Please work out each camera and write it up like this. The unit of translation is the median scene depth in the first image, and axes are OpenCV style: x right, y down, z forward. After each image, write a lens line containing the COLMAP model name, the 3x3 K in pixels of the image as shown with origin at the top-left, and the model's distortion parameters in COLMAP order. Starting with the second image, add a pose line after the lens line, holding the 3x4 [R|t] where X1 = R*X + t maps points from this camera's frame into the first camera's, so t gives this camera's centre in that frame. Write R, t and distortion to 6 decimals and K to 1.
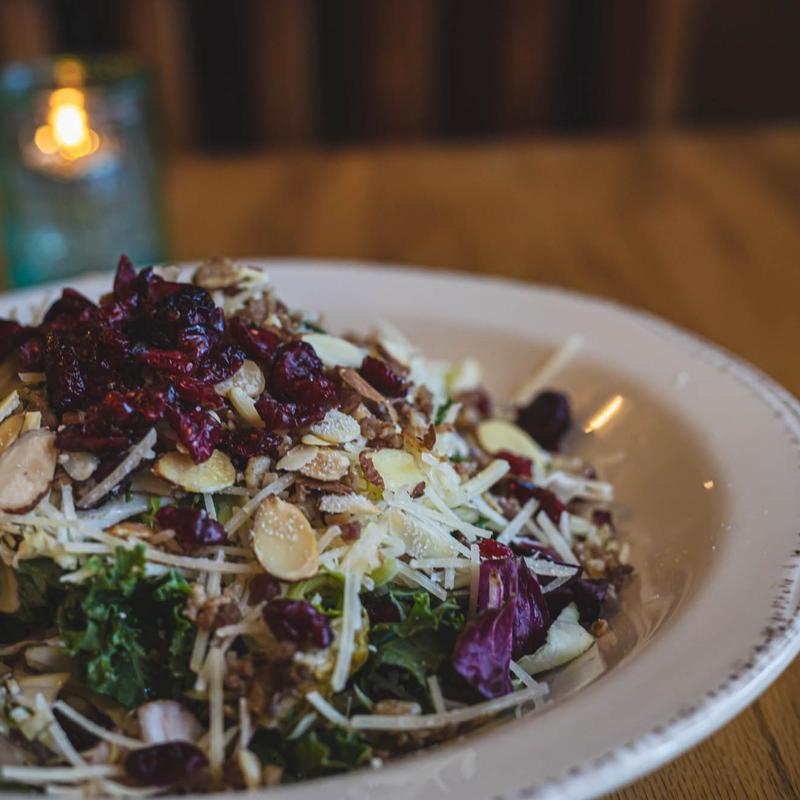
lens RADIAL K [[1891.1, 0, 400.0], [0, 1891.1, 400.0], [0, 0, 1]] dist [-0.021583, 0.011859]
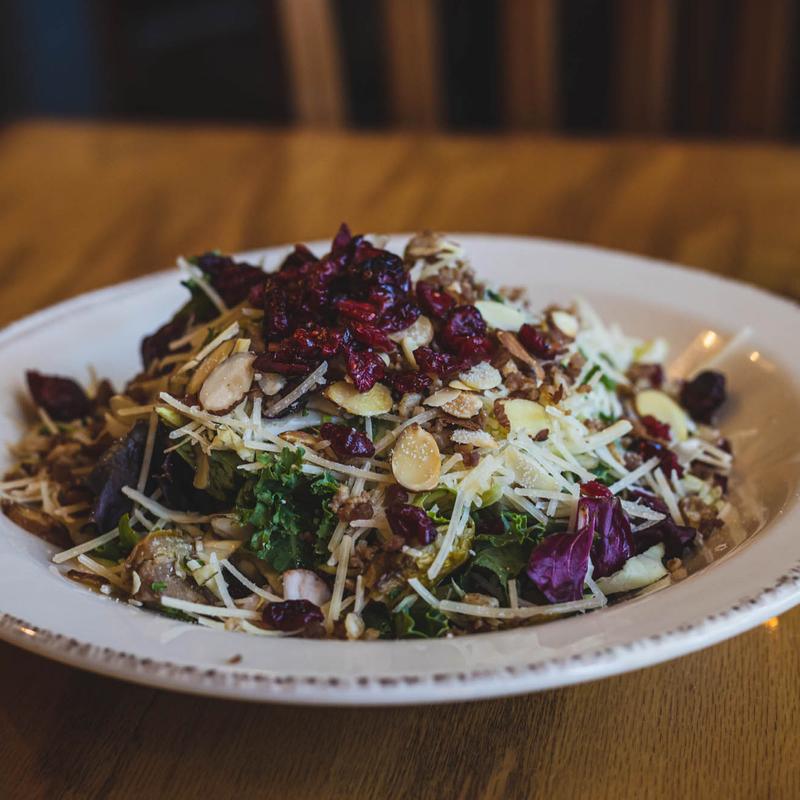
lens RADIAL K [[1891.1, 0, 400.0], [0, 1891.1, 400.0], [0, 0, 1]] dist [-0.021583, 0.011859]
pose [[0.968519, 0.111385, -0.222631, 0.202026], [-0.107204, 0.993759, 0.030819, -0.003366], [0.224675, -0.005982, 0.974415, -0.232740]]
